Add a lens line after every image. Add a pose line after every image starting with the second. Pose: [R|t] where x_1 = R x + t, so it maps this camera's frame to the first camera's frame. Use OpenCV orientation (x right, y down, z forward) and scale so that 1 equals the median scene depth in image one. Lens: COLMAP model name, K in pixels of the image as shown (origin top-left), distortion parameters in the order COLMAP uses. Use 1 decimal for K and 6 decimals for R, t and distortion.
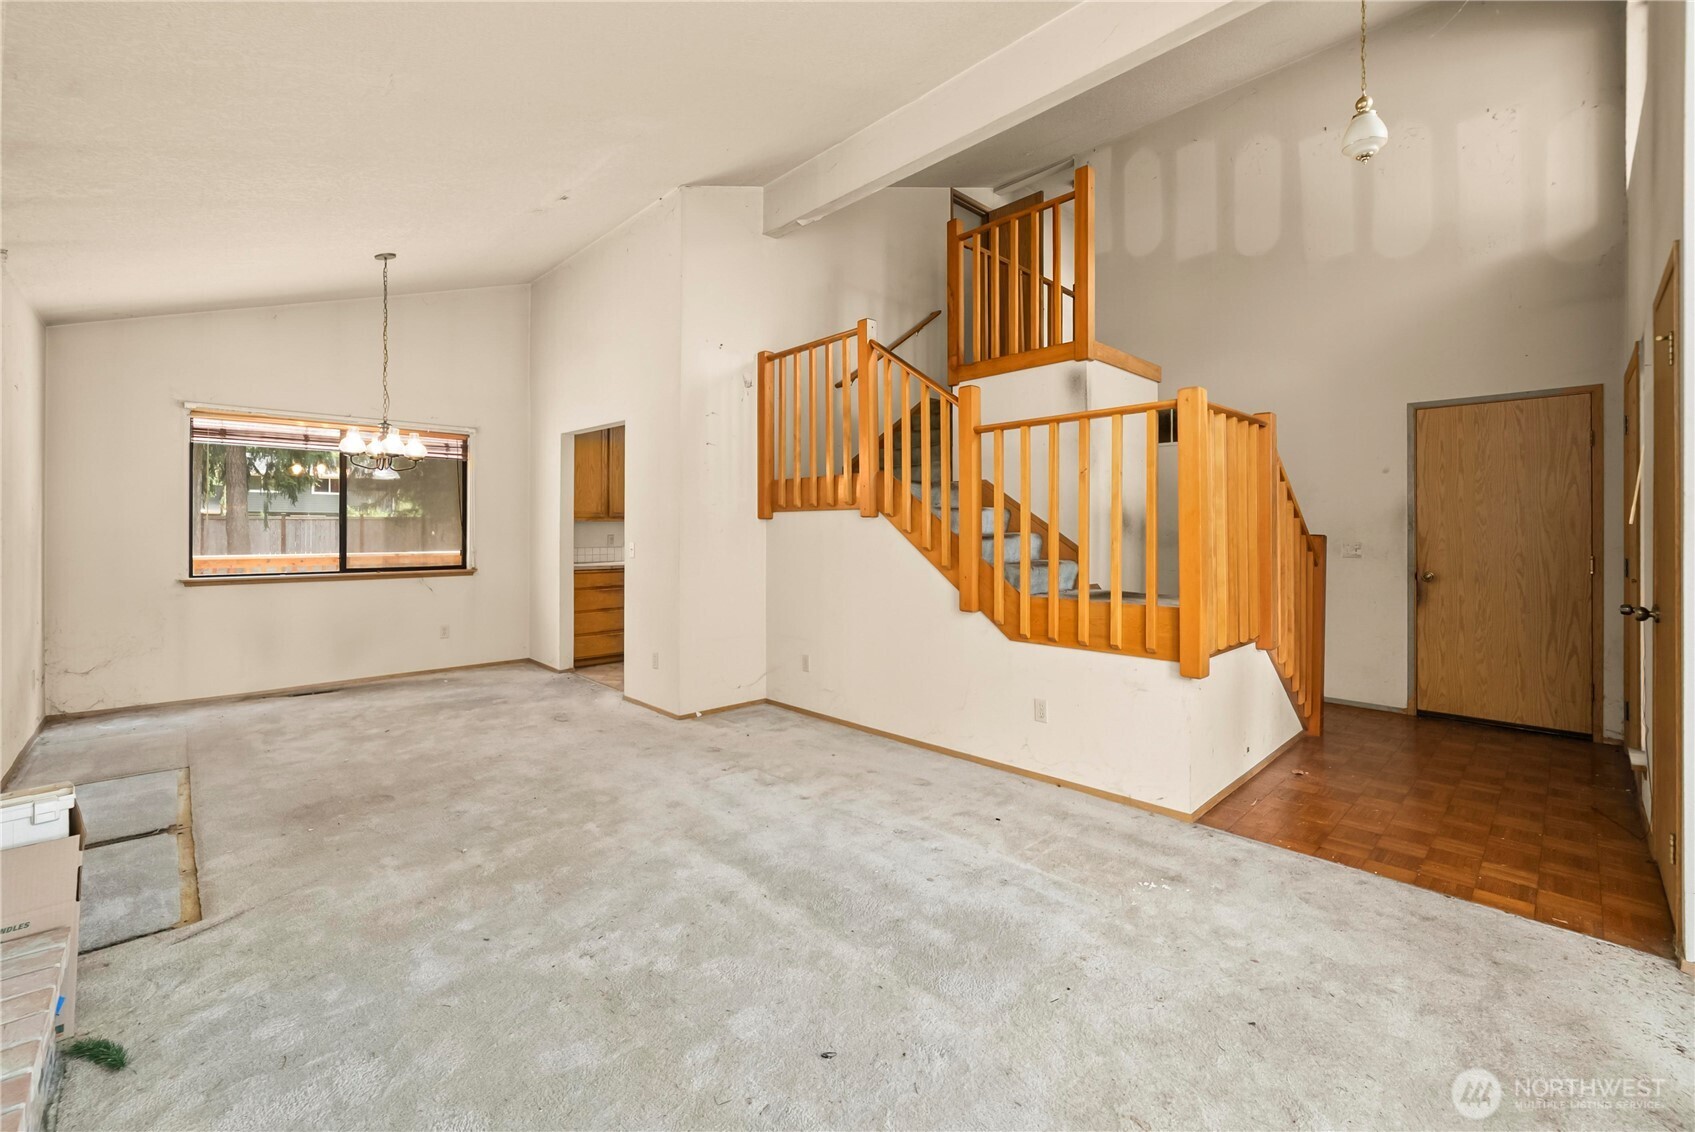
lens RADIAL K [[705.1, 0, 846.3], [0, 705.1, 527.4], [0, 0, 1]] dist [0.002561, 0.000121]
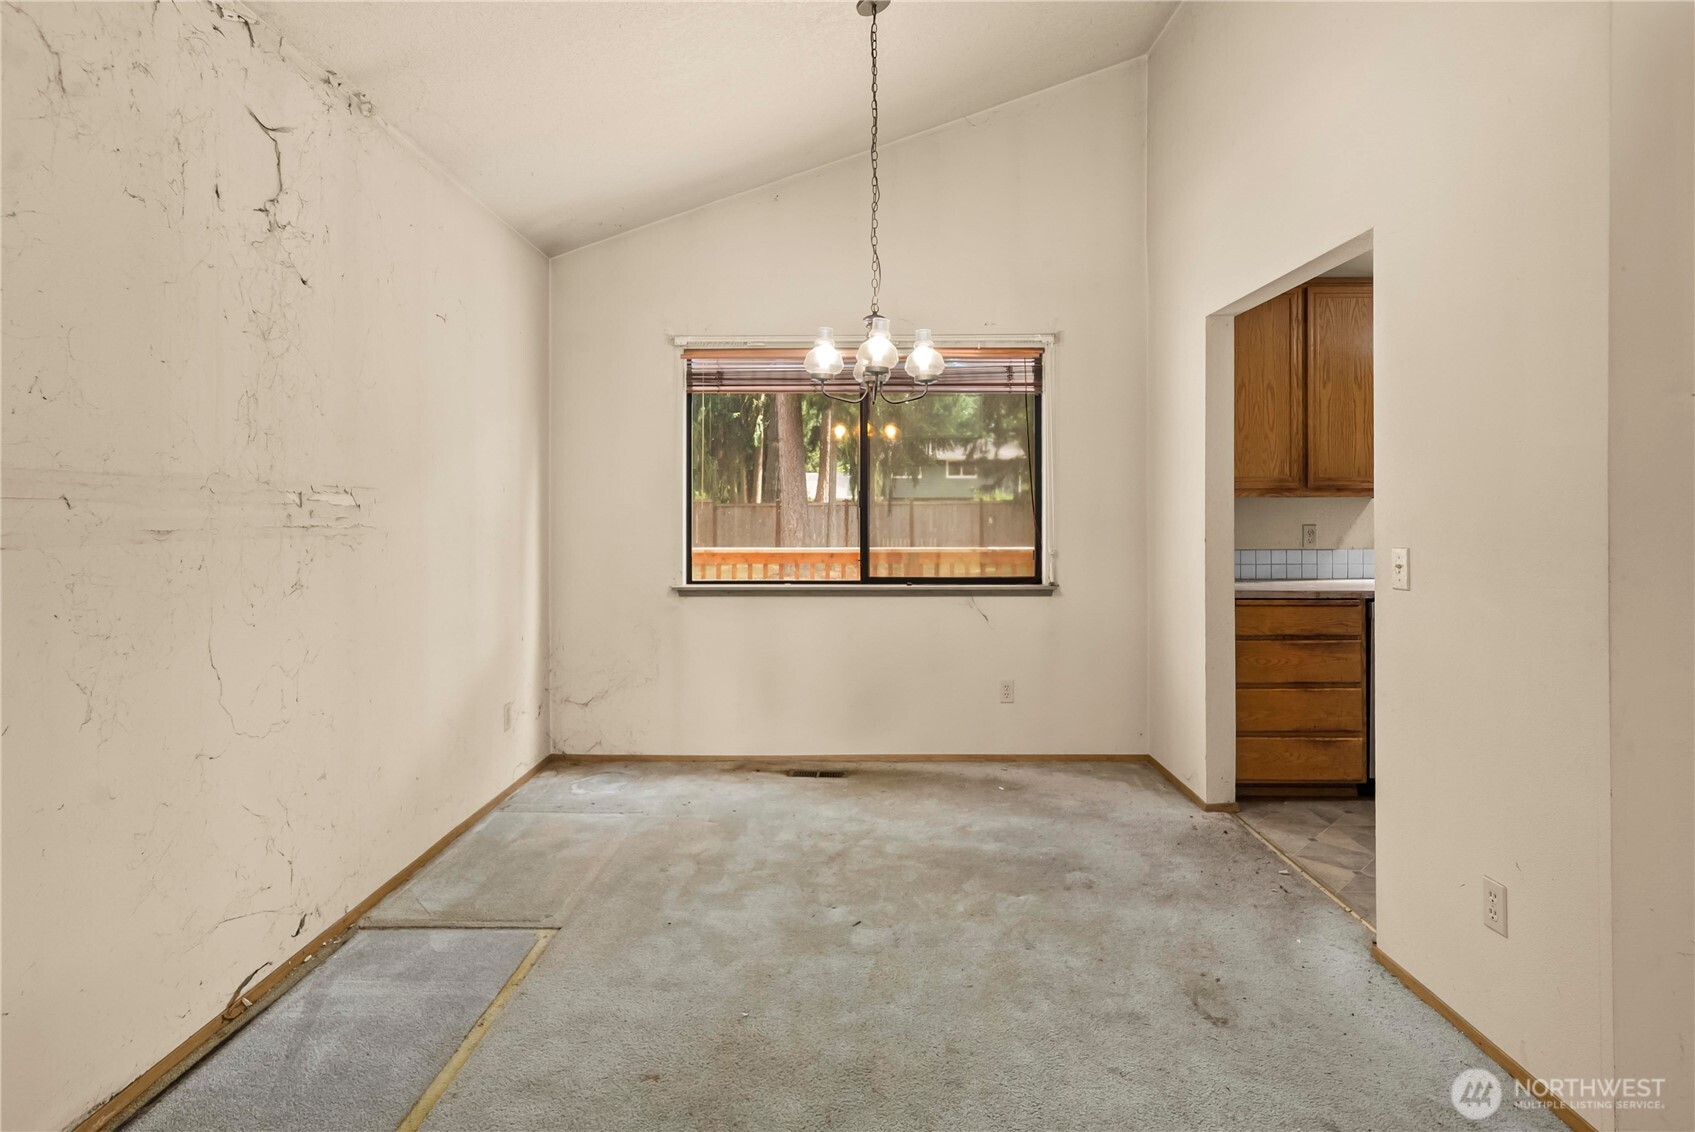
lens RADIAL K [[875.0, 0, 844.3], [0, 875.0, 514.6], [0, 0, 1]] dist [0.002053, 0.000105]
pose [[0.711709, -0.003884, -0.702464, -0.170302], [0.006386, 0.999979, 0.000941, 0.001385], [0.702446, -0.005156, 0.711719, 0.423630]]
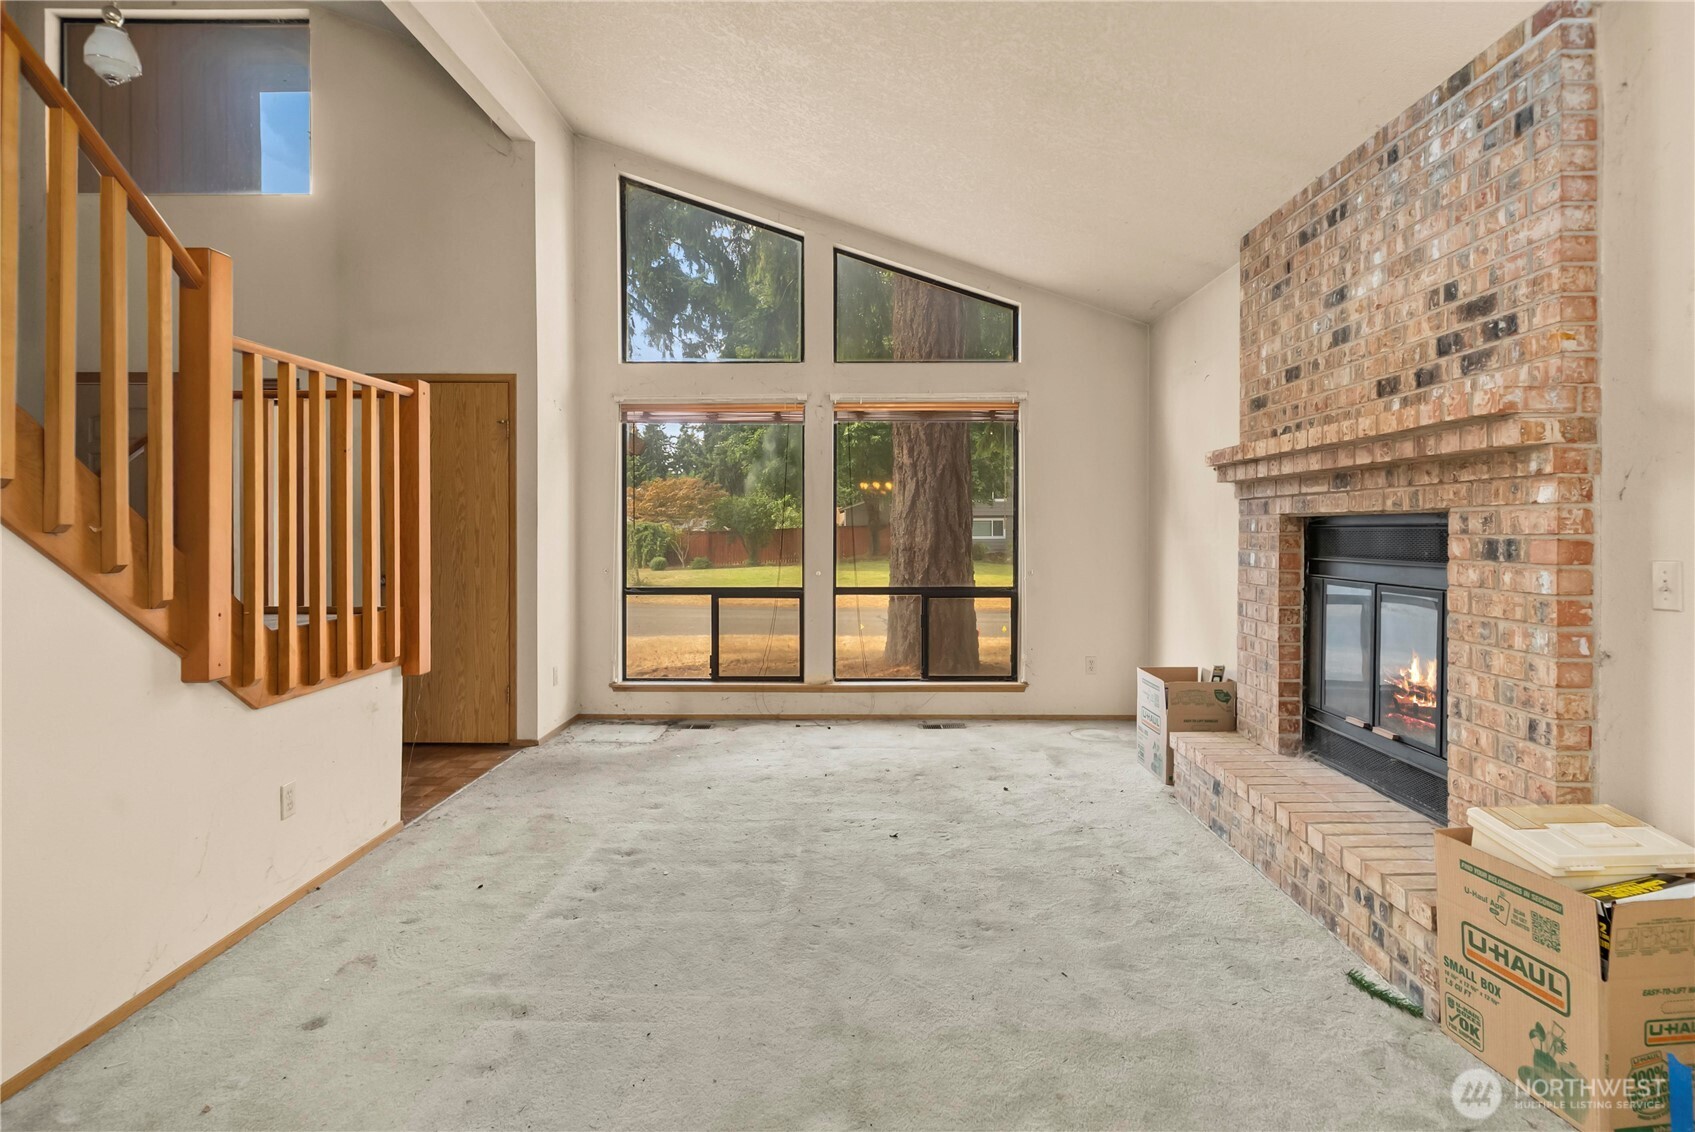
lens RADIAL K [[875.0, 0, 850.0], [0, 875.0, 534.4], [0, 0, 1]] dist [0.002053, 0.000105]
pose [[-0.709672, -0.009206, 0.704472, -0.415565], [-0.005289, 0.999956, 0.007739, 0.002892], [-0.704512, 0.001766, -0.709690, 0.753261]]
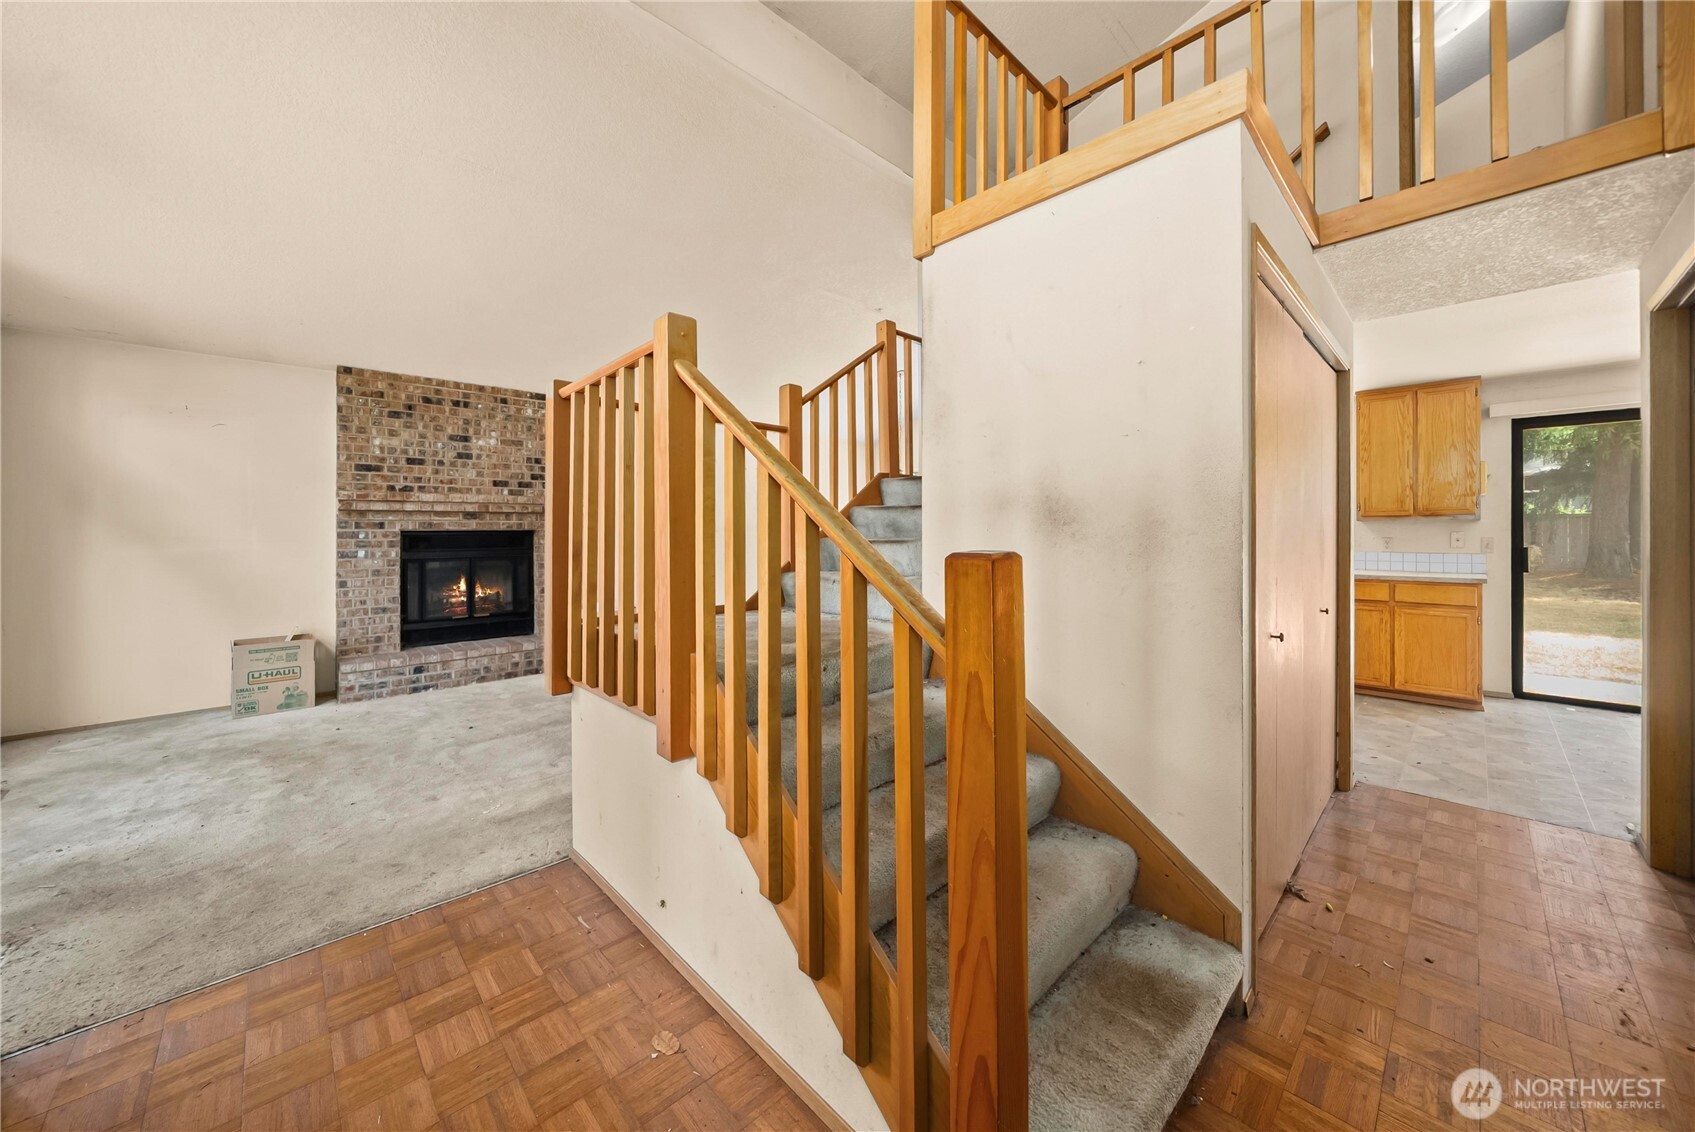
lens RADIAL K [[603.1, 0, 846.9], [0, 603.1, 527.6], [0, 0, 1]] dist [-0.009389, -0.000126]
pose [[-0.005680, -0.015547, -0.999863, 0.670886], [0.014956, 0.999766, -0.015630, 0.012089], [0.999872, -0.015043, -0.005446, 0.724279]]
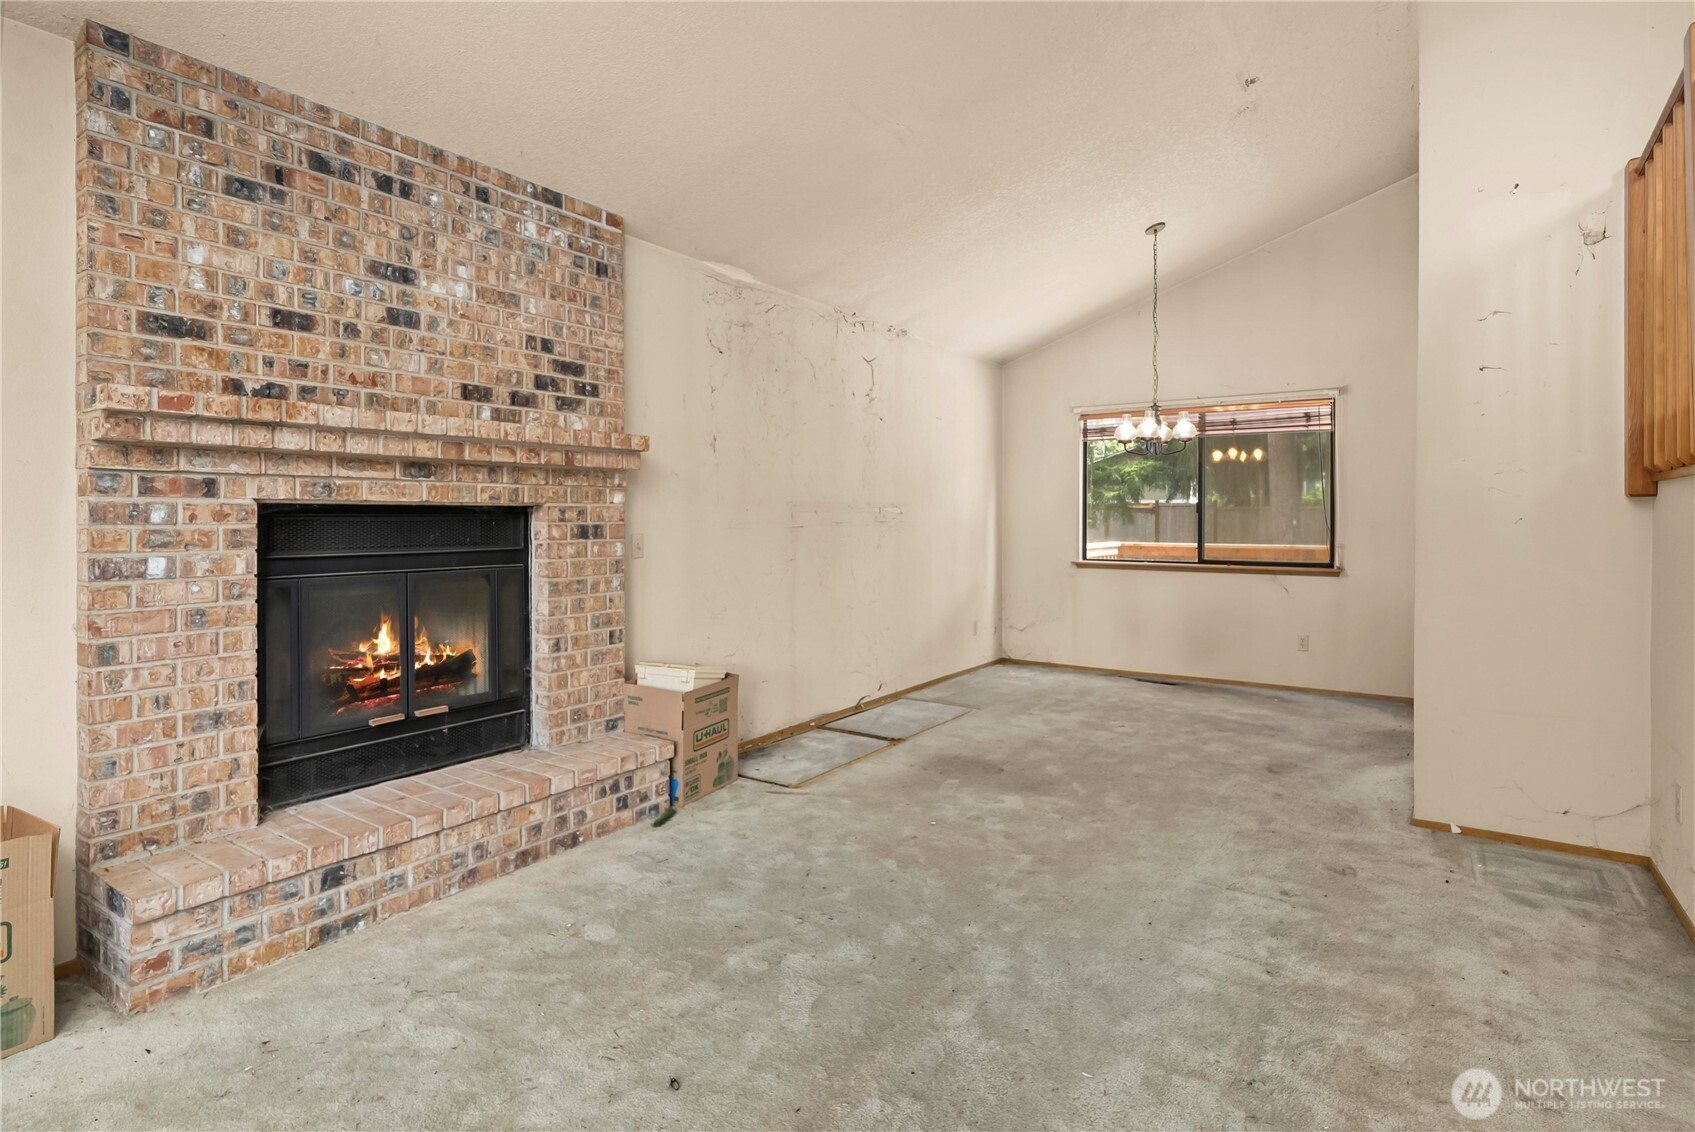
lens RADIAL K [[875.0, 0, 845.5], [0, 875.0, 519.9], [0, 0, 1]] dist [0.002053, 0.000105]
pose [[0.205464, 0.000599, -0.978664, 0.337093], [0.002427, 0.999996, 0.001121, 0.002731], [0.978662, -0.002606, 0.205462, 0.290795]]
